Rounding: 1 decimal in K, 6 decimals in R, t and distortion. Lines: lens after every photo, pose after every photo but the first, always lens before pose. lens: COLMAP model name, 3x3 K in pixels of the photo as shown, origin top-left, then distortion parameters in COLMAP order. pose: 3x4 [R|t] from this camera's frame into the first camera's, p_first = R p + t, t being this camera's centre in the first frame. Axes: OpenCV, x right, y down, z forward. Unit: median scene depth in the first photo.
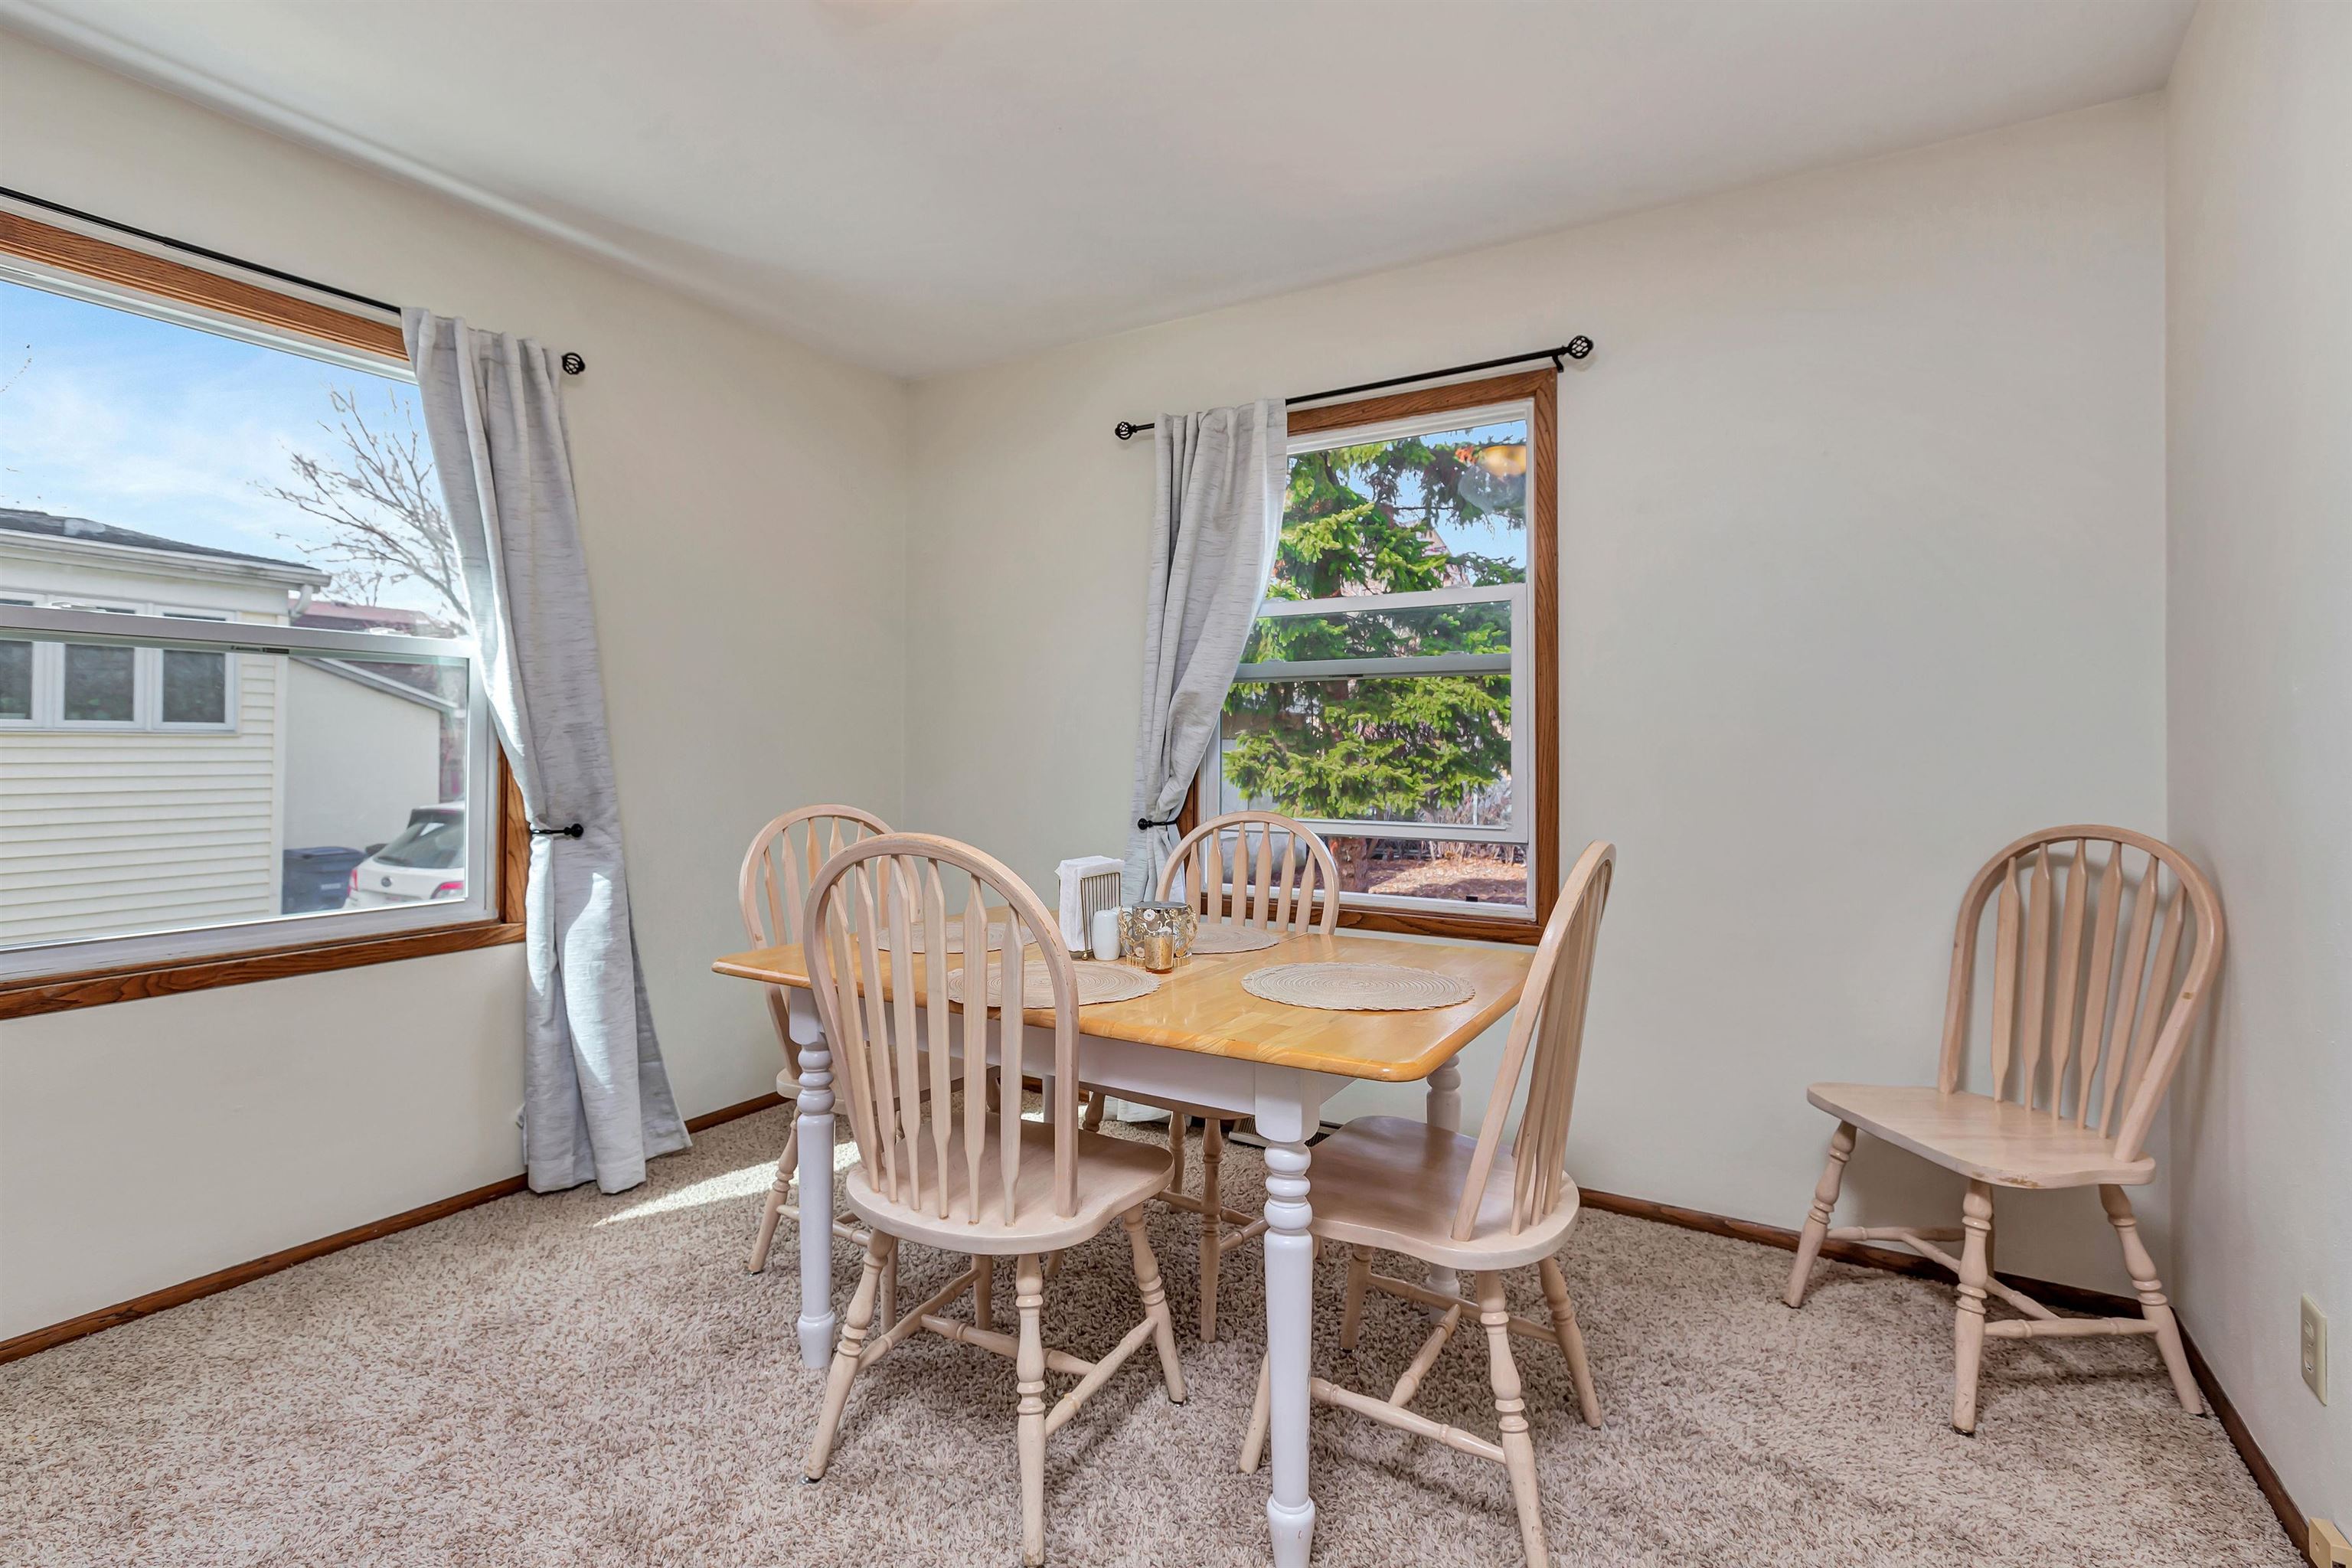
lens RADIAL K [[1090.2, 0, 1173.4], [0, 1090.2, 733.5], [0, 0, 1]] dist [-0.000393, -0.000091]
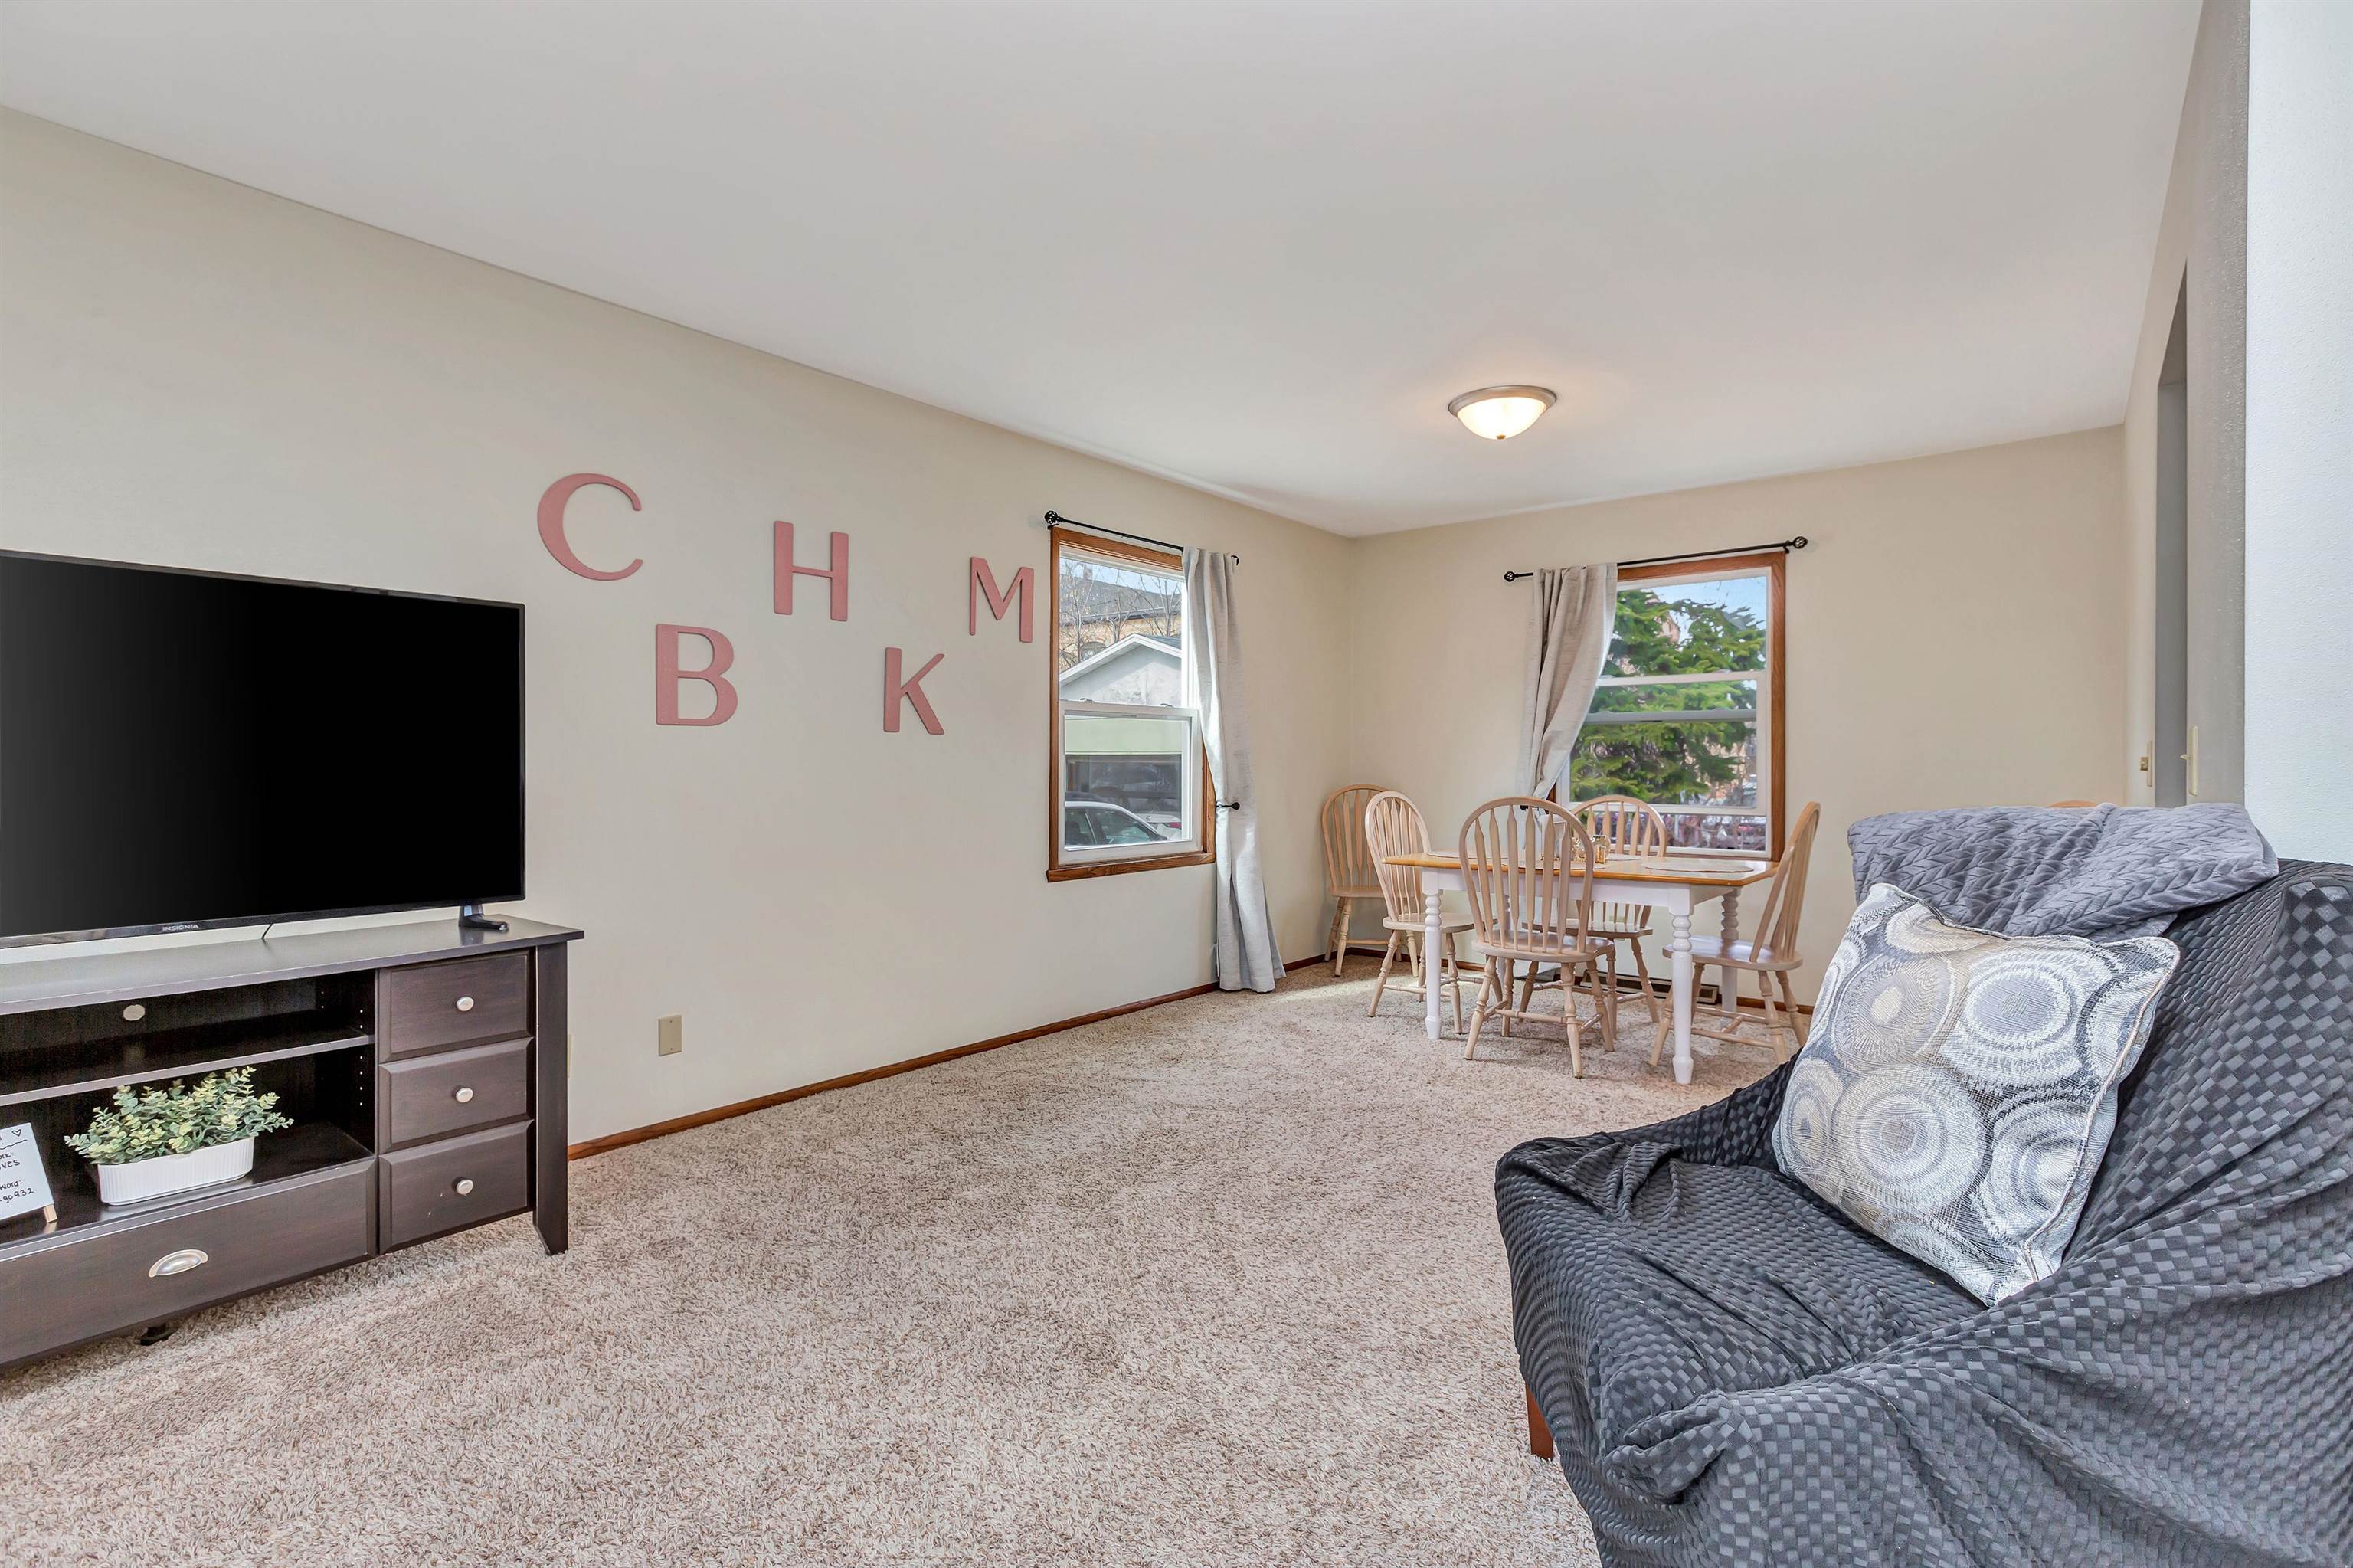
lens RADIAL K [[1084.2, 0, 1179.7], [0, 1084.2, 759.8], [0, 0, 1]] dist [-0.002723, -0.000801]
pose [[0.989742, 0.001165, -0.142861, -0.378118], [0.000364, 0.999943, 0.010680, -0.012257], [0.142865, -0.010622, 0.989685, -0.905386]]
